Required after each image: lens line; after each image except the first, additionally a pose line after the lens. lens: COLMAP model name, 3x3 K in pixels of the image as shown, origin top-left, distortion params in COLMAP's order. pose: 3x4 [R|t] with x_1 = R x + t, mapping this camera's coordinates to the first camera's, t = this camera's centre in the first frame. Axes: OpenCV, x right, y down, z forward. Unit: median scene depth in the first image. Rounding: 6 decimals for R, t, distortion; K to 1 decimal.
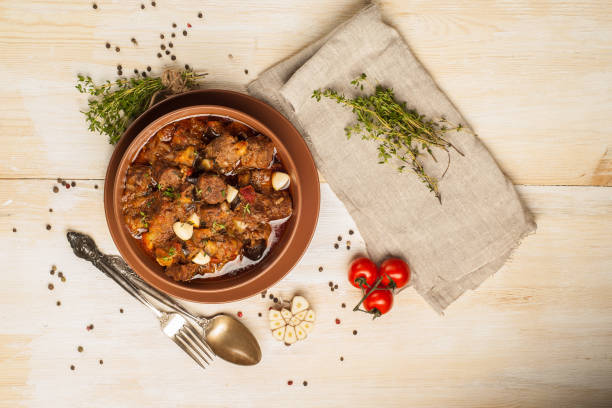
lens RADIAL K [[2041.5, 0, 318.2], [0, 2041.5, 205.9], [0, 0, 1]] dist [0.238768, 1.193565]
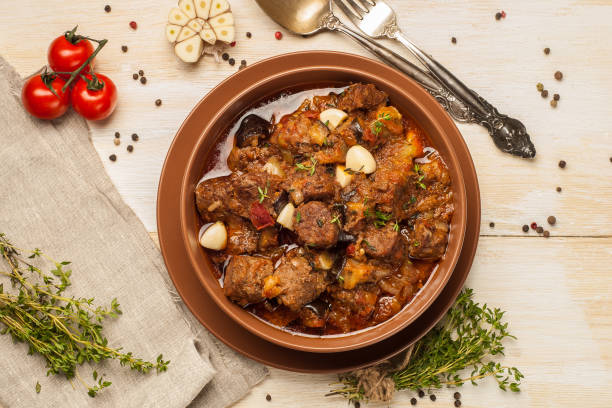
lens RADIAL K [[2041.5, 0, 318.2], [0, 2041.5, 205.9], [0, 0, 1]] dist [0.238768, 1.193565]
pose [[-0.999584, 0.003210, -0.028645, -0.033309], [-0.002961, -0.999958, -0.008717, 0.003161], [-0.028672, -0.008629, 0.999552, 0.342165]]
